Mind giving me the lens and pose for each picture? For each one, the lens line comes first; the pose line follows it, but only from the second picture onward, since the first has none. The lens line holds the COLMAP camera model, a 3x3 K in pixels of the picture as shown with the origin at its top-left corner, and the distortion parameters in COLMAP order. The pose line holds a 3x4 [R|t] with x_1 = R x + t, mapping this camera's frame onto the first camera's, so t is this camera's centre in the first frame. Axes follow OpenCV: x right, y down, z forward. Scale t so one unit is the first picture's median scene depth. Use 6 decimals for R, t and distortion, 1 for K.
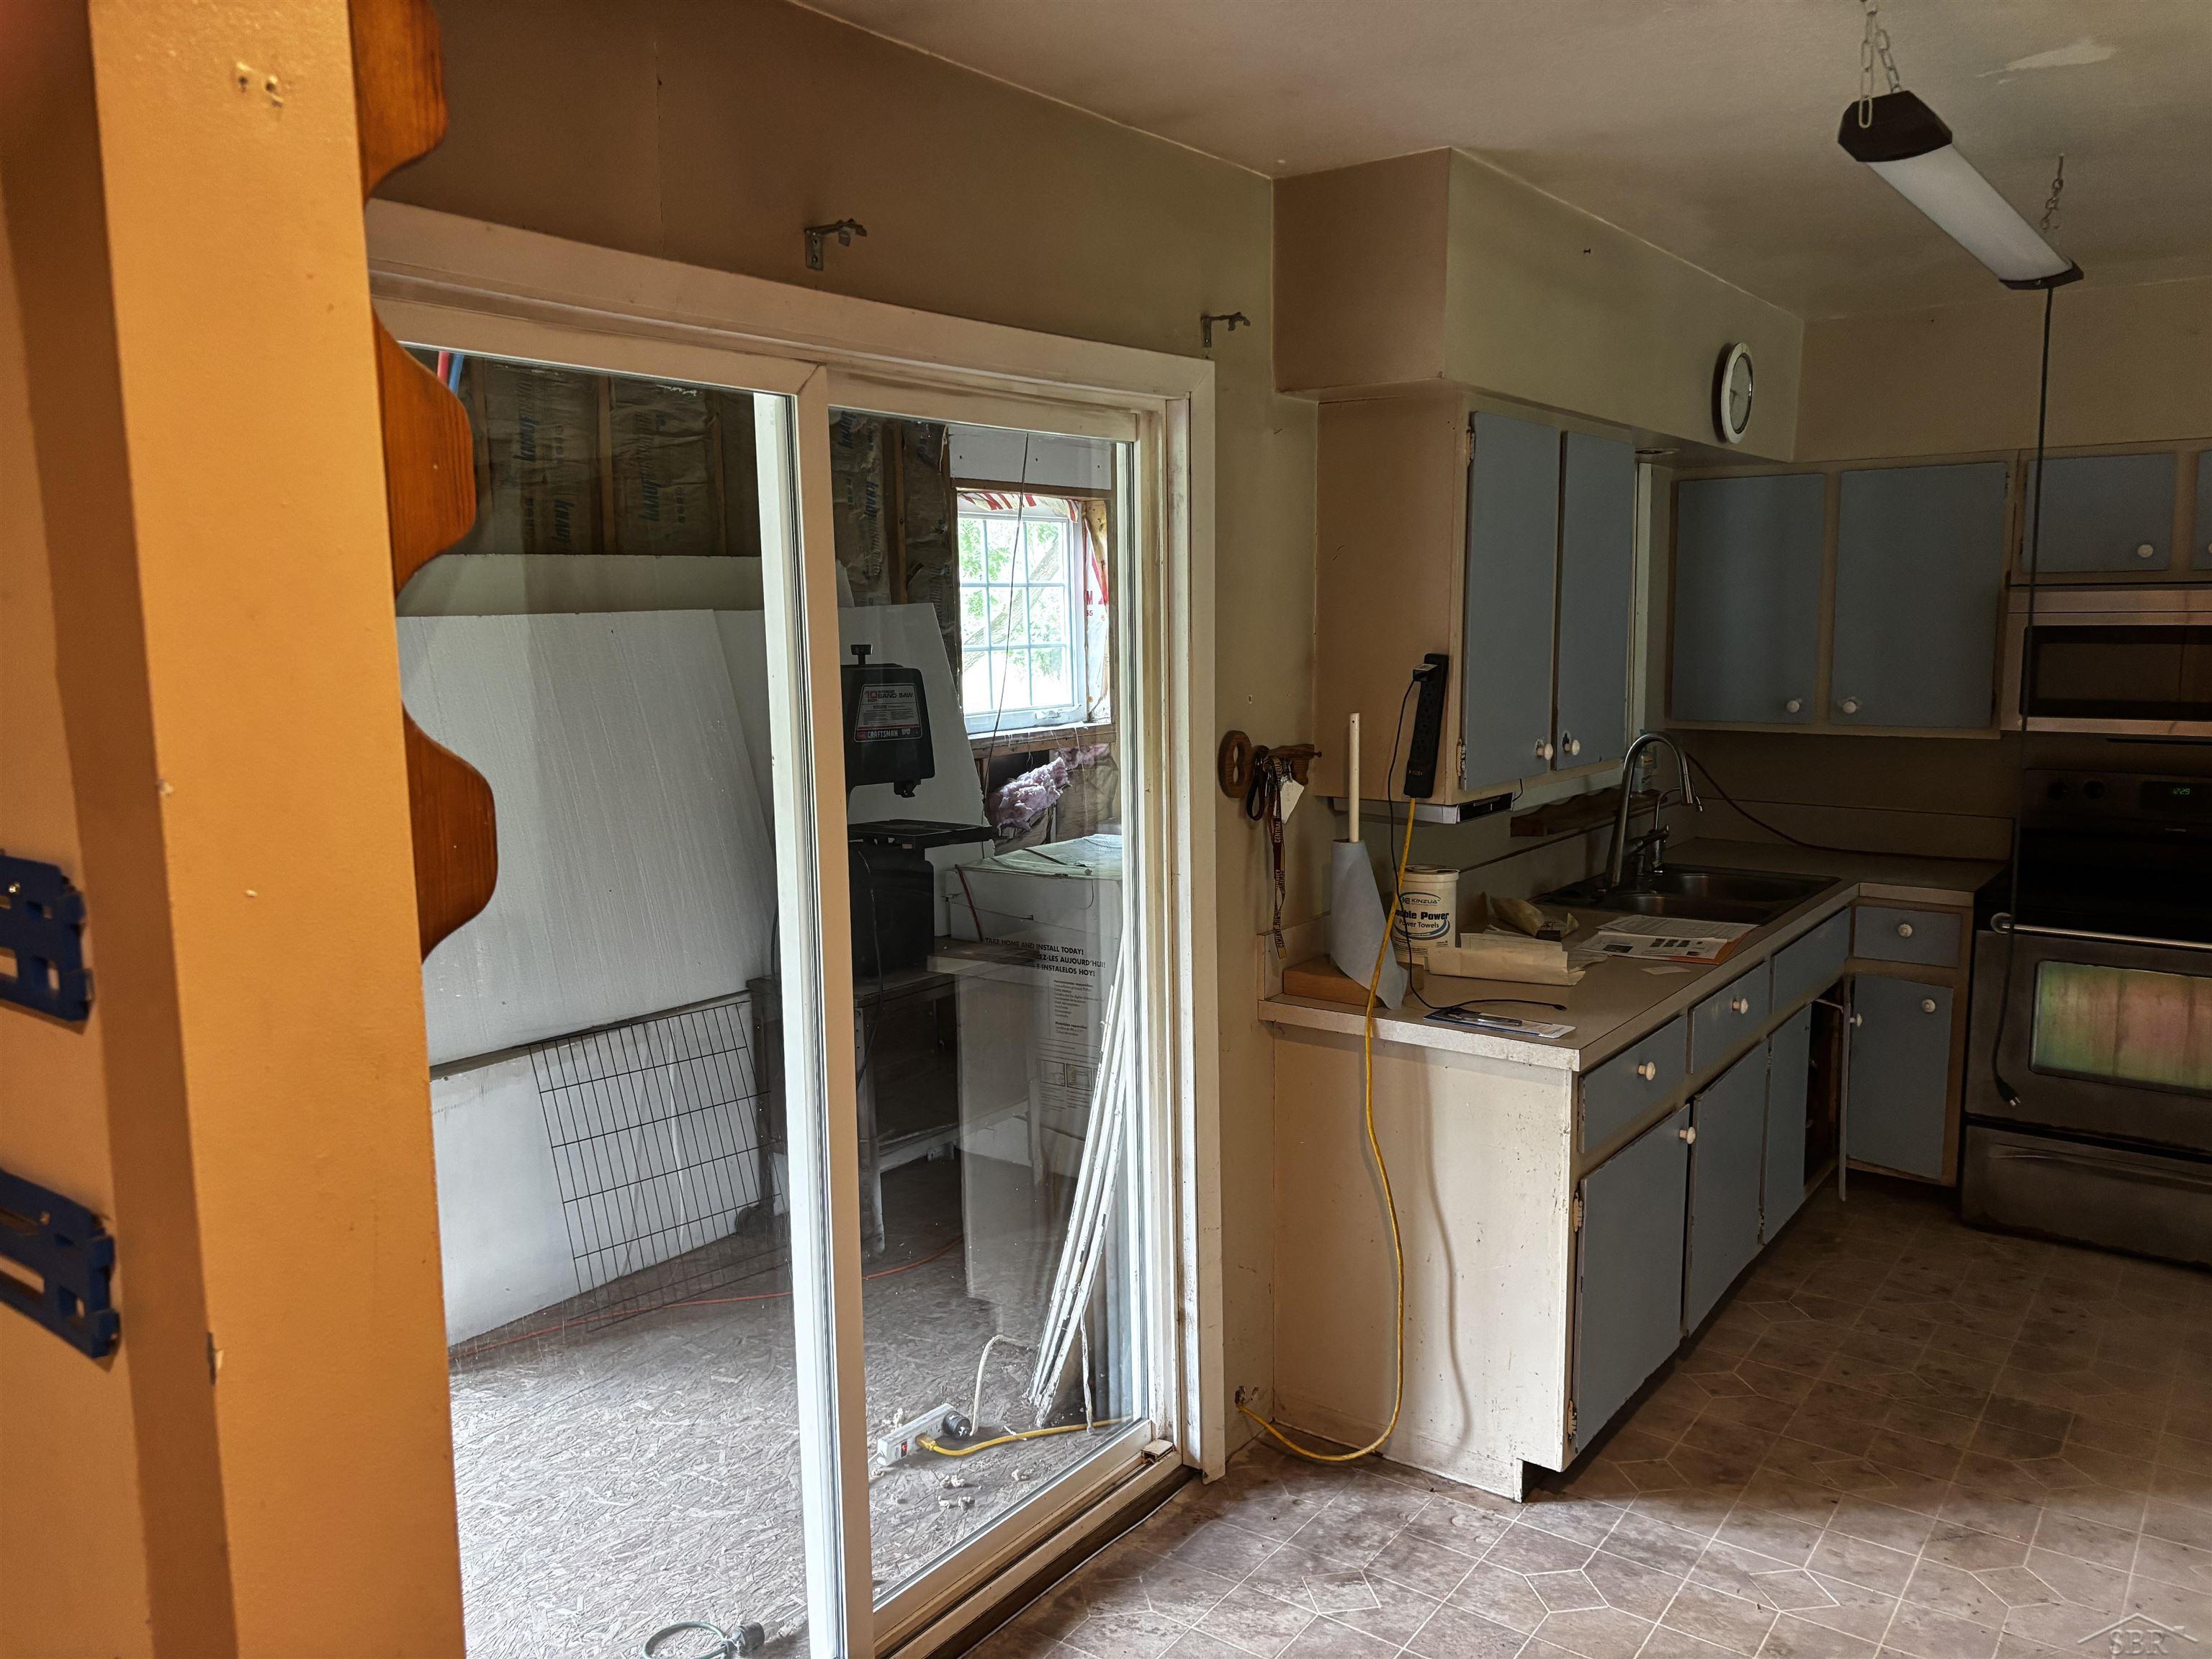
lens RADIAL K [[1653.3, 0, 1109.7], [0, 1653.3, 834.7], [0, 0, 1]] dist [0.034045, -0.002982]
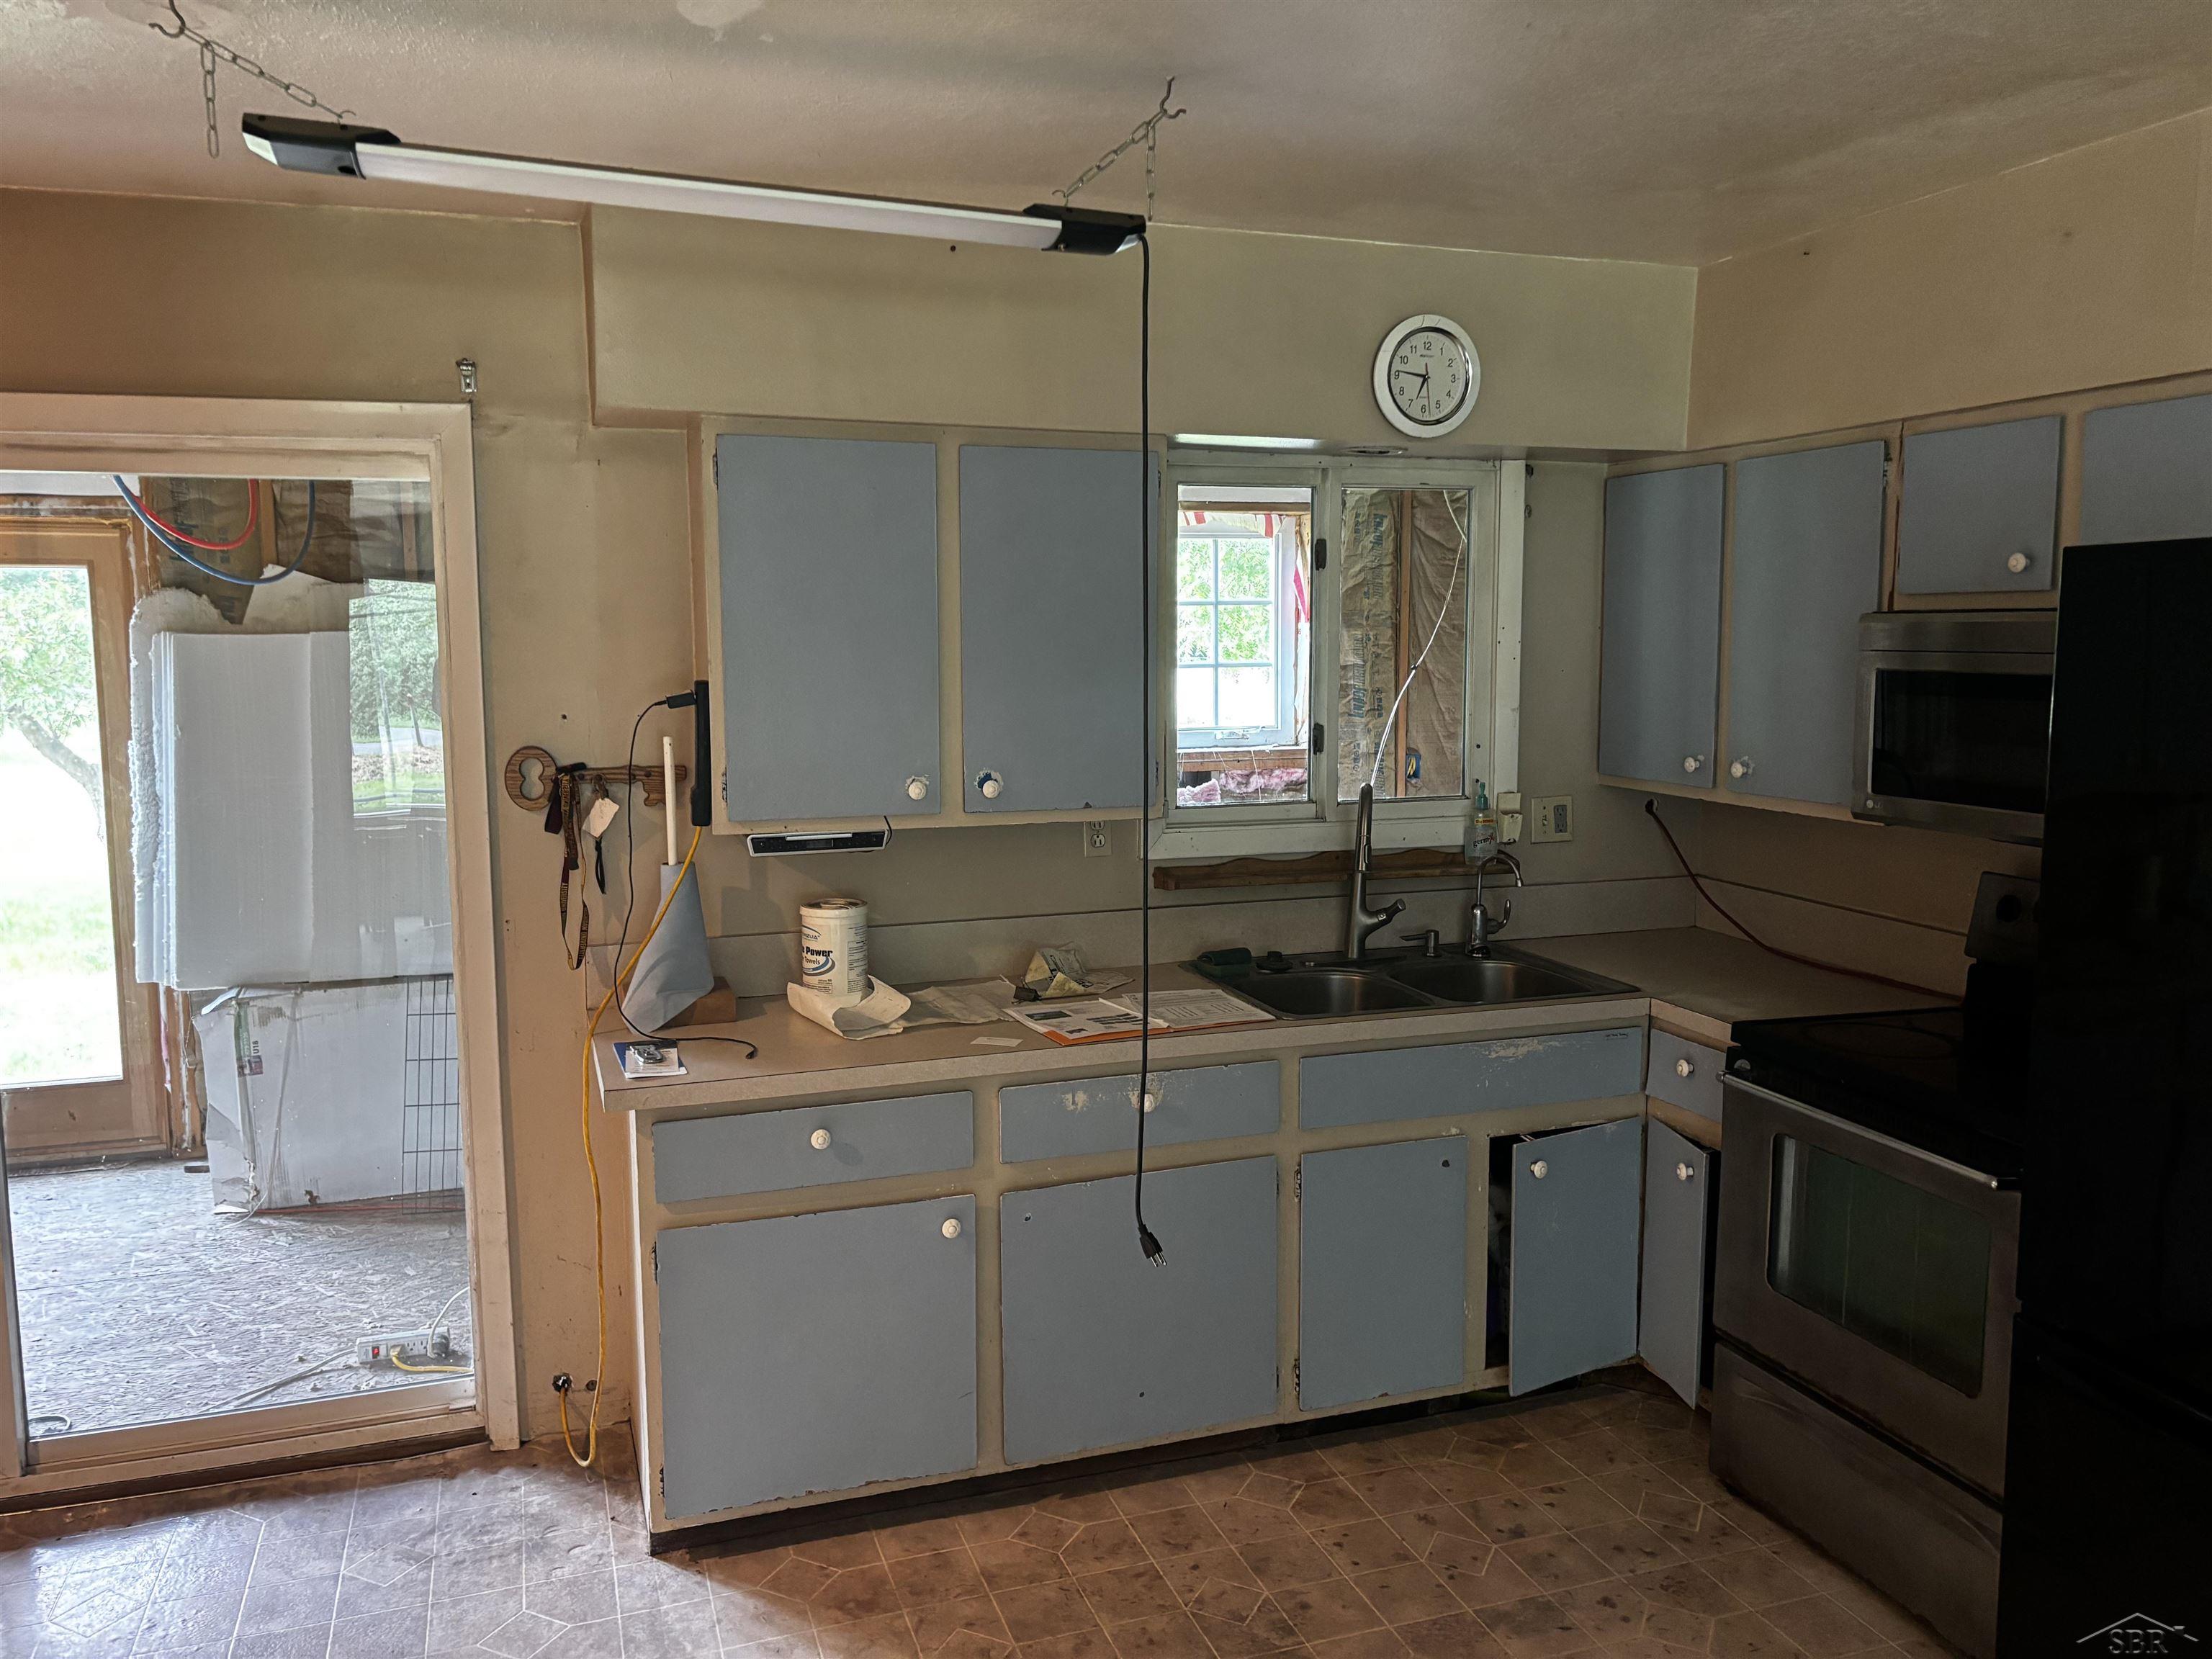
lens RADIAL K [[1653.3, 0, 1103.1], [0, 1653.3, 823.3], [0, 0, 1]] dist [0.034045, -0.002982]
pose [[0.823293, 0.076564, -0.562430, 0.861440], [-0.084096, 0.996379, 0.012538, -0.051440], [0.561353, 0.036976, 0.826750, 0.289868]]
